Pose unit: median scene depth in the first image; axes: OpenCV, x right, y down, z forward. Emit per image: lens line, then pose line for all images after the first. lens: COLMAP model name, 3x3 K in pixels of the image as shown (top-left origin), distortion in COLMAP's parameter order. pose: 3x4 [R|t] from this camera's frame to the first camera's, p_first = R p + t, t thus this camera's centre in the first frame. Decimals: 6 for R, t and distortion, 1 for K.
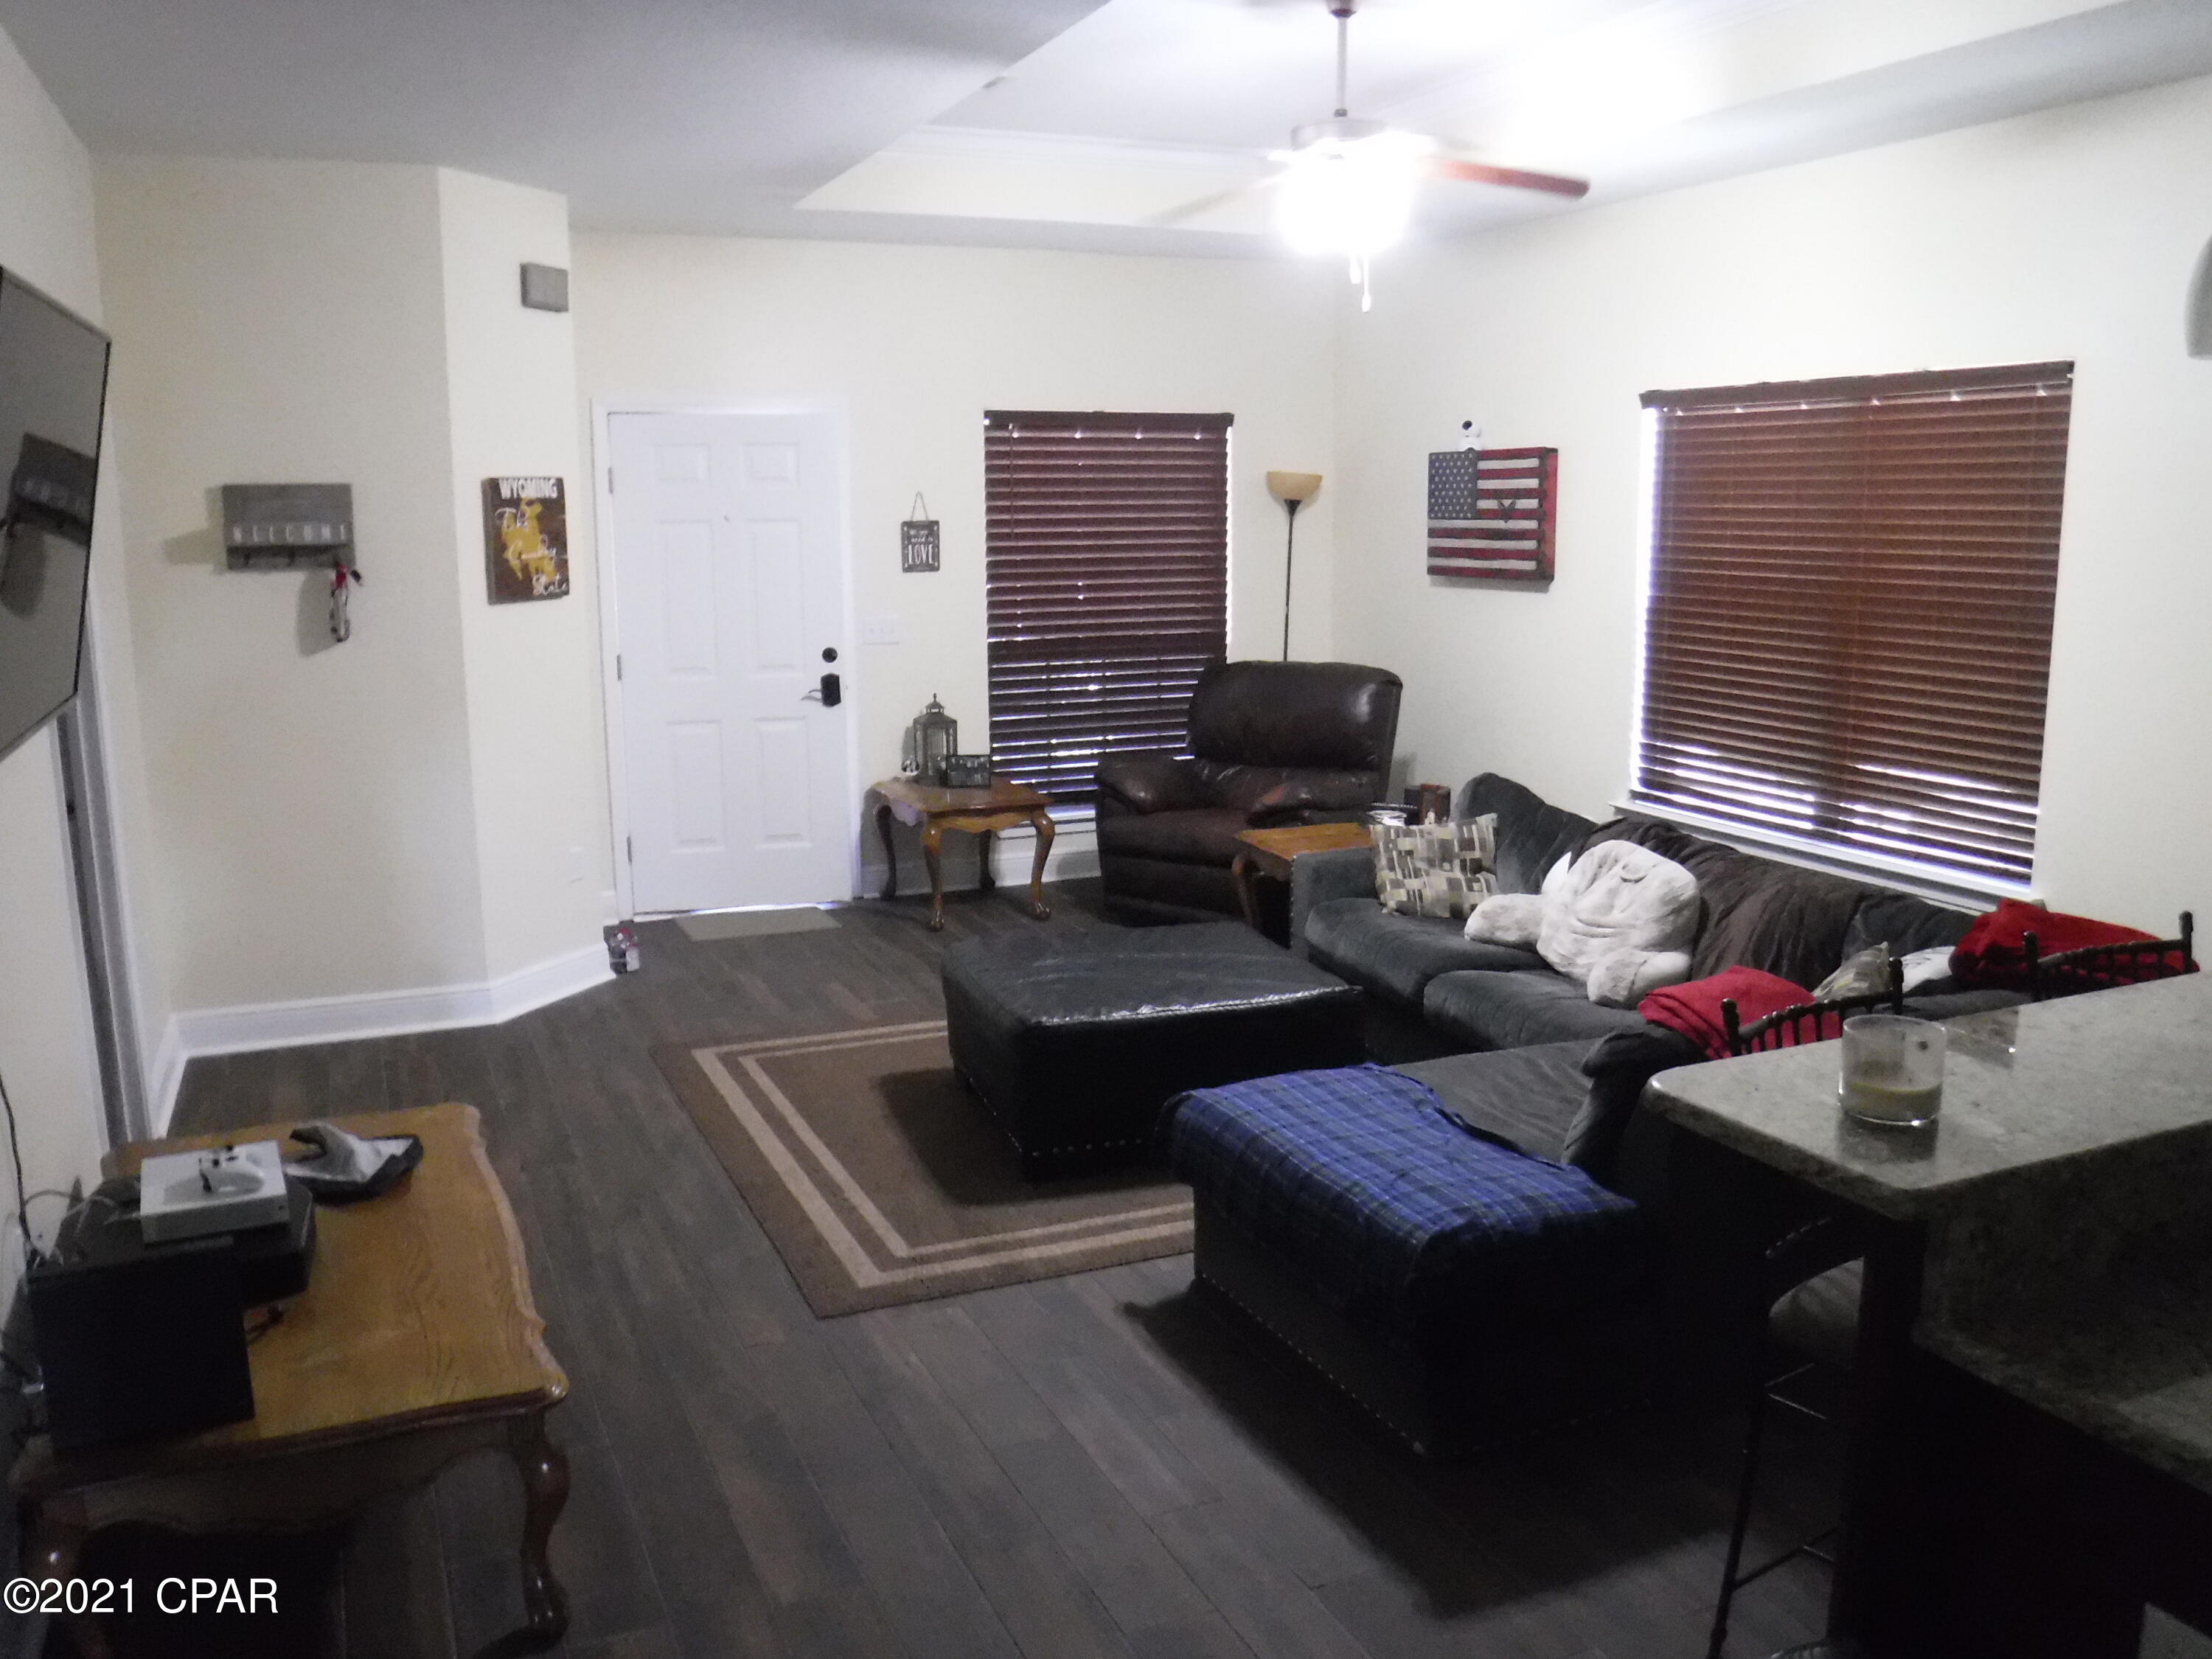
lens RADIAL K [[1815.8, 0, 1106.0], [0, 1815.8, 829.5], [0, 0, 1]] dist [-0.094338, 0.049273]
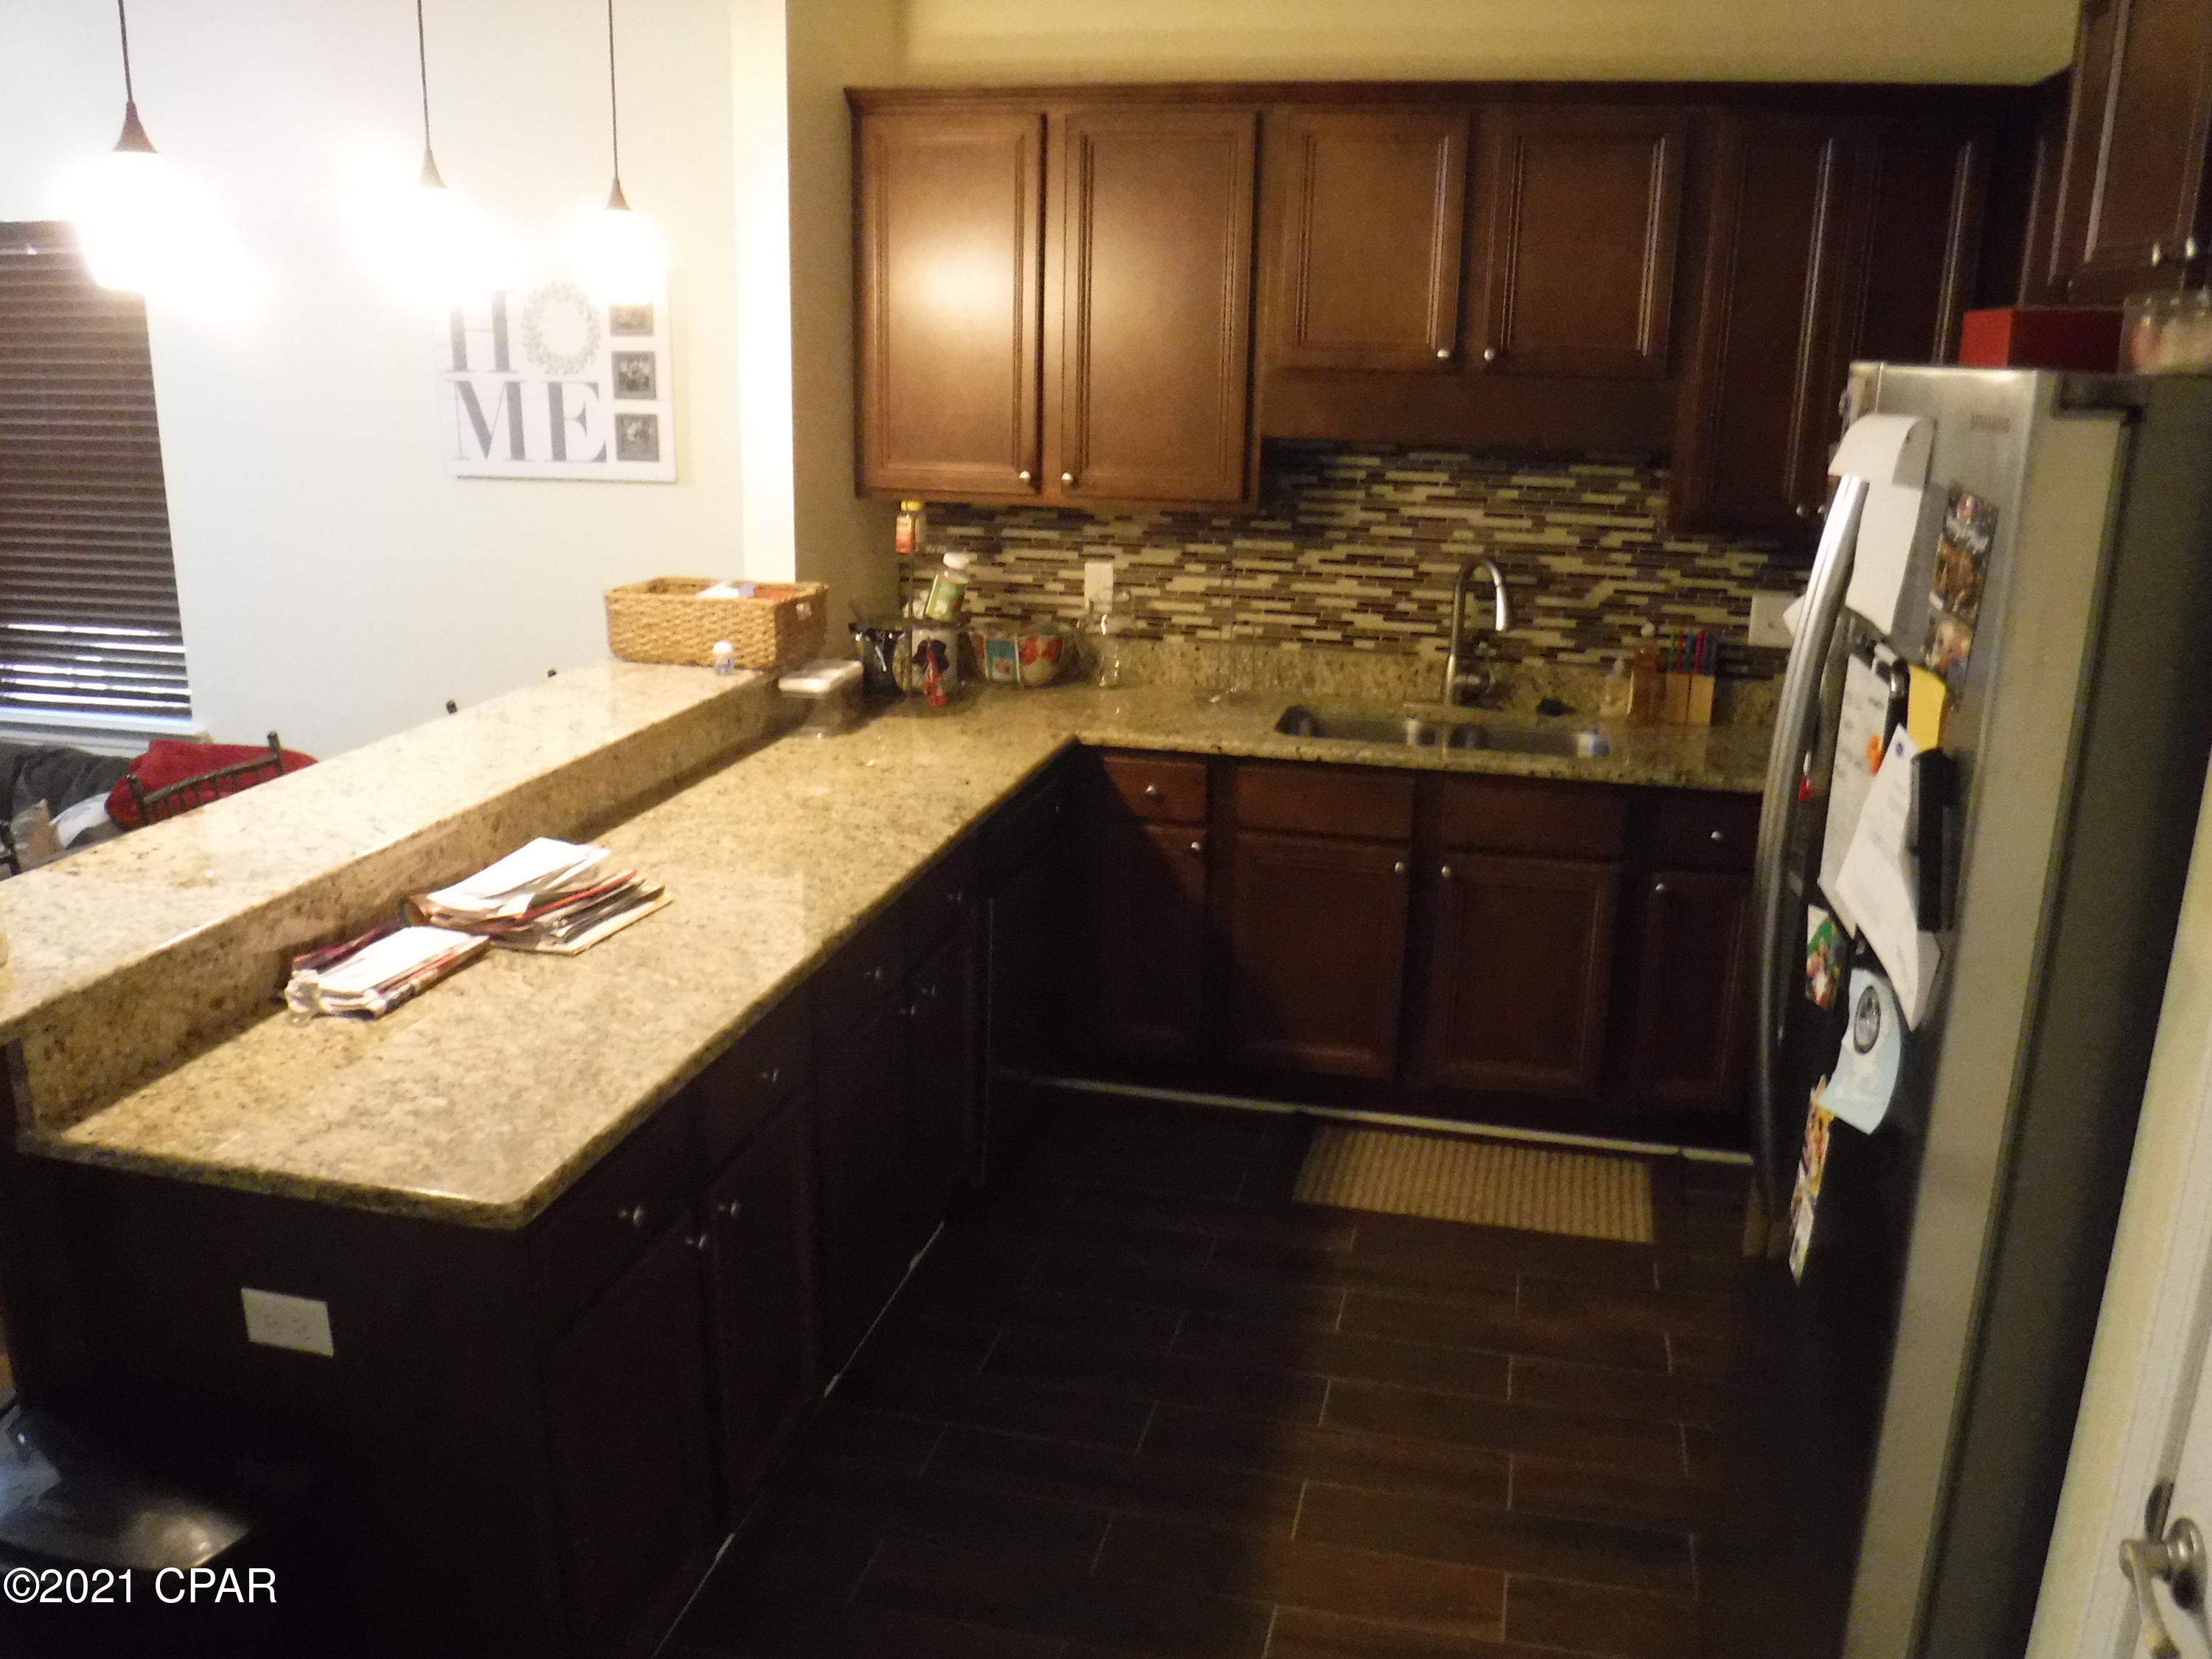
lens RADIAL K [[1815.8, 0, 1106.0], [0, 1815.8, 829.5], [0, 0, 1]] dist [-0.094338, 0.049273]
pose [[0.601029, -0.203208, 0.772962, 0.013362], [0.126248, 0.979134, 0.159243, -0.004501], [-0.789193, 0.001875, 0.614143, -0.095348]]
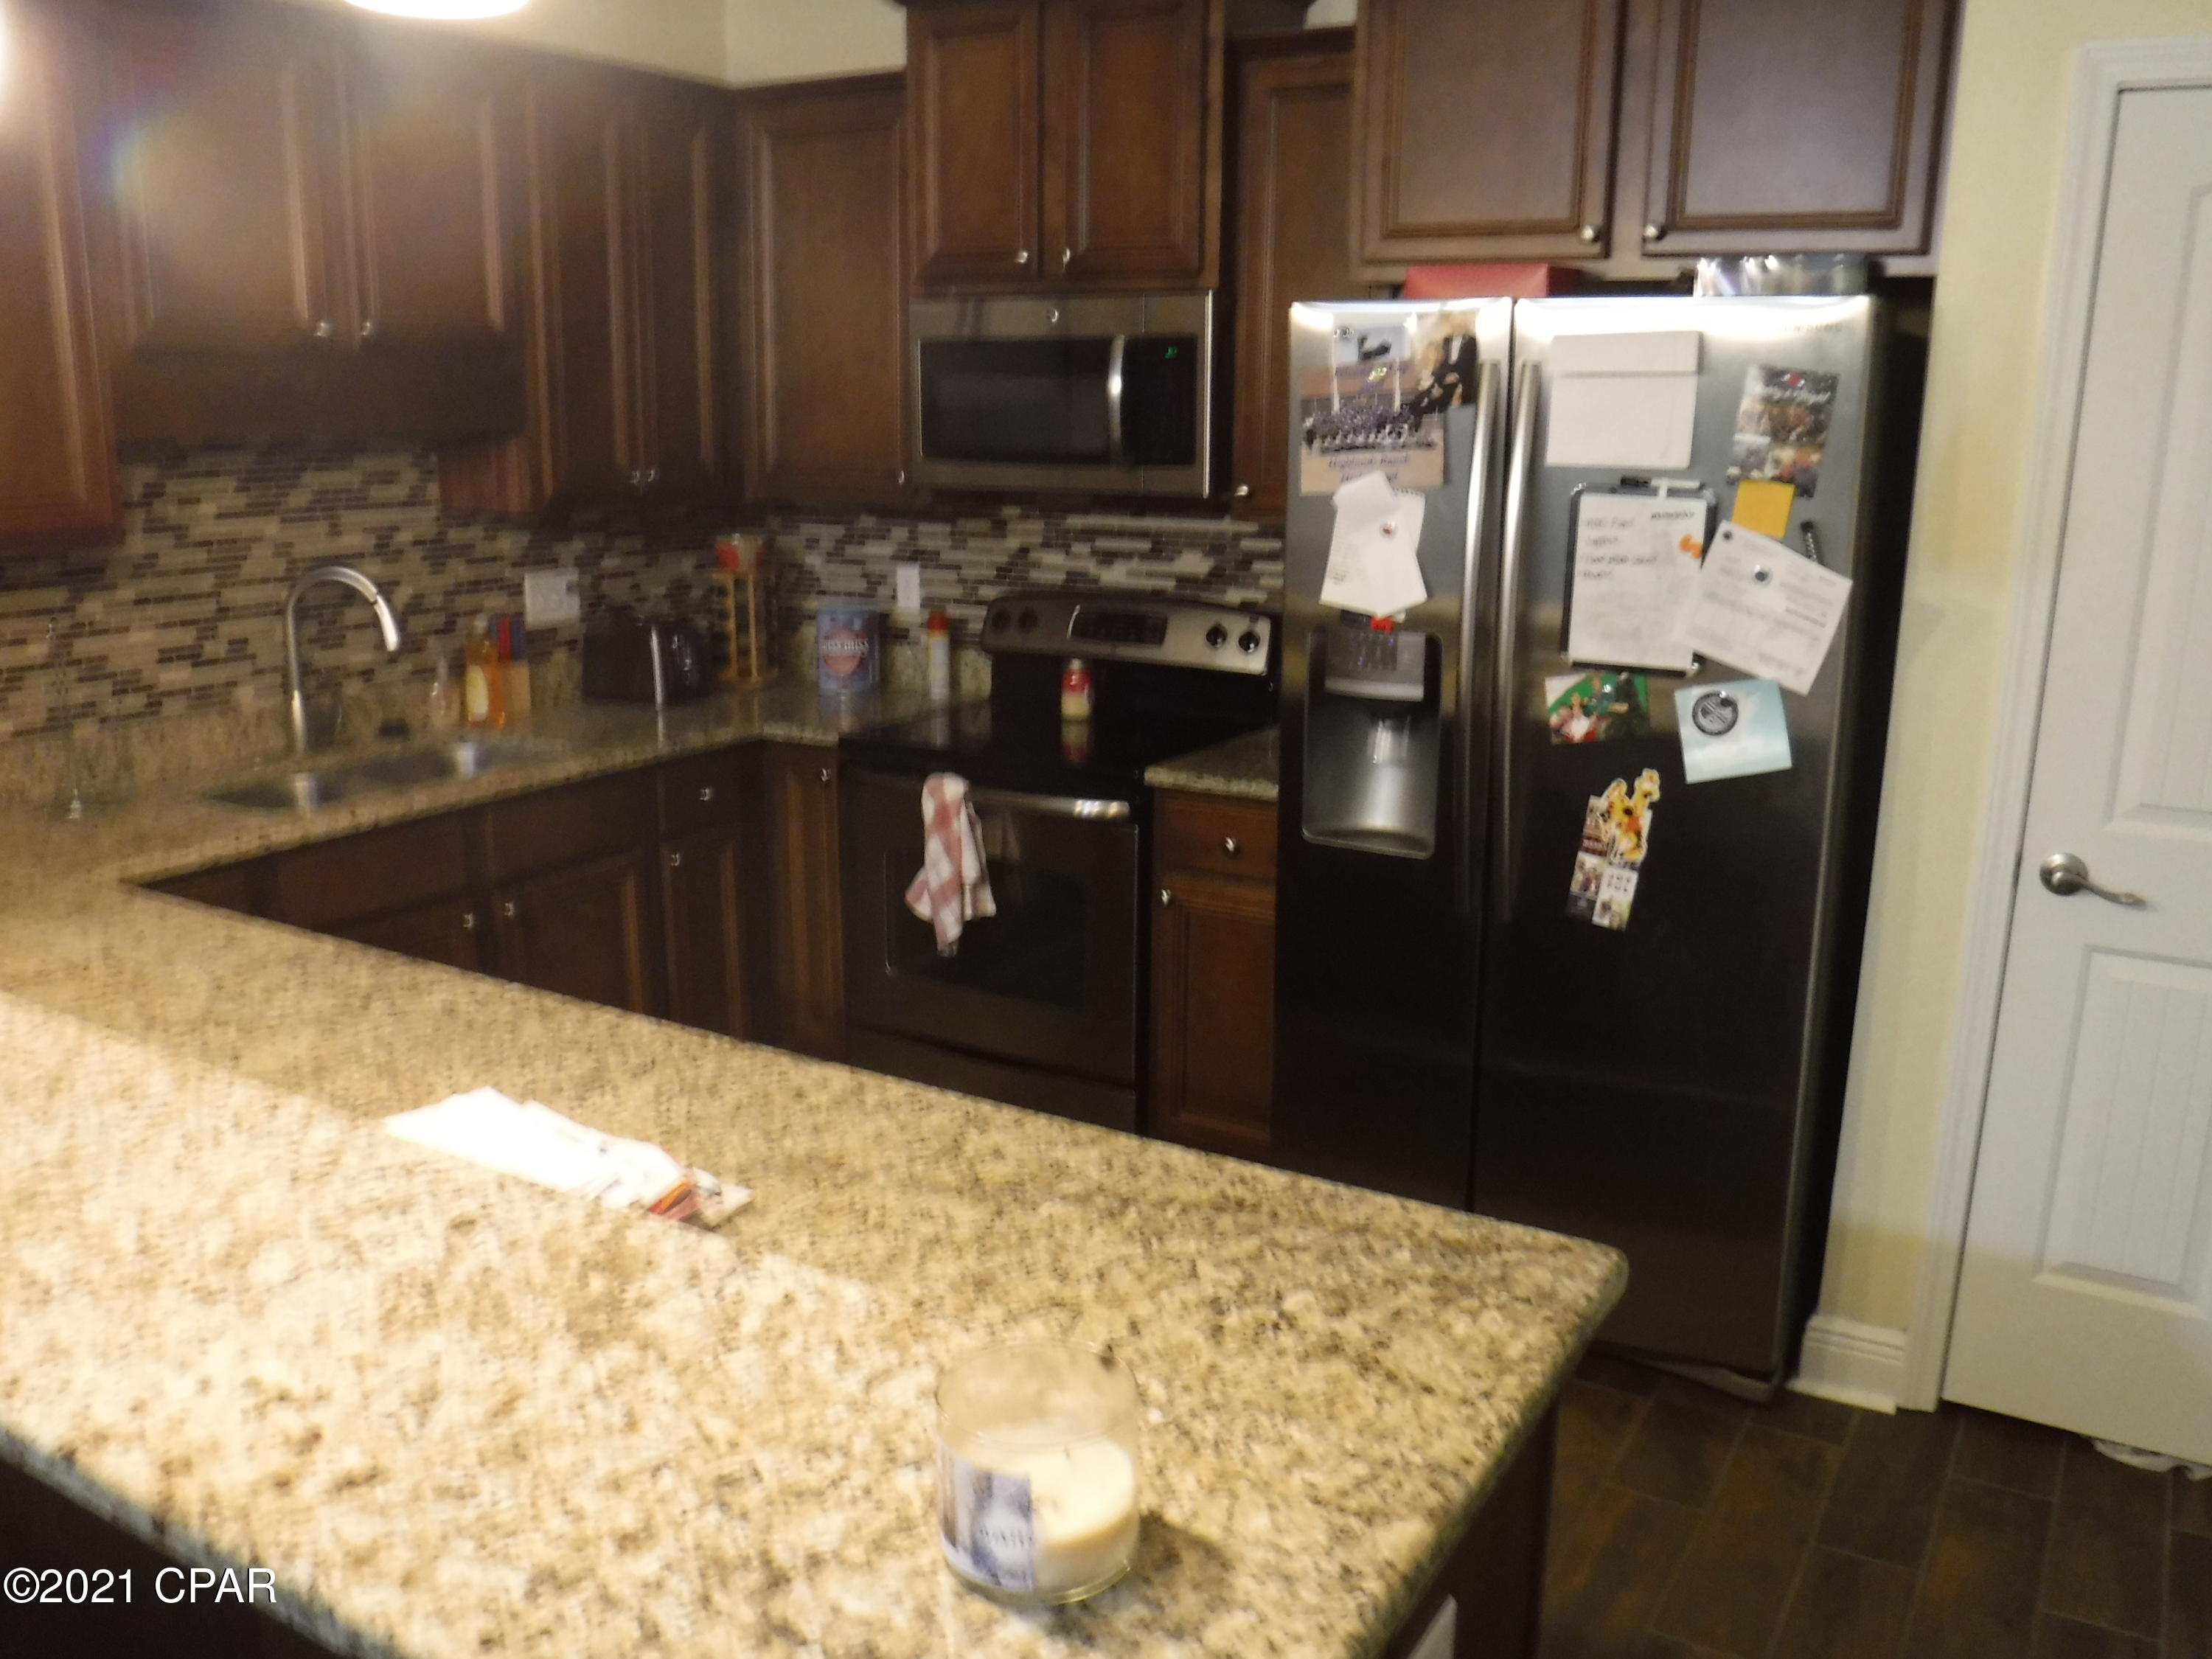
lens RADIAL K [[1815.8, 0, 1106.0], [0, 1815.8, 829.5], [0, 0, 1]] dist [-0.094338, 0.049273]
pose [[-0.588270, -0.187431, 0.786643, 0.034564], [0.143196, 0.933252, 0.329449, -0.067670], [-0.795885, 0.306449, -0.522165, 0.452625]]
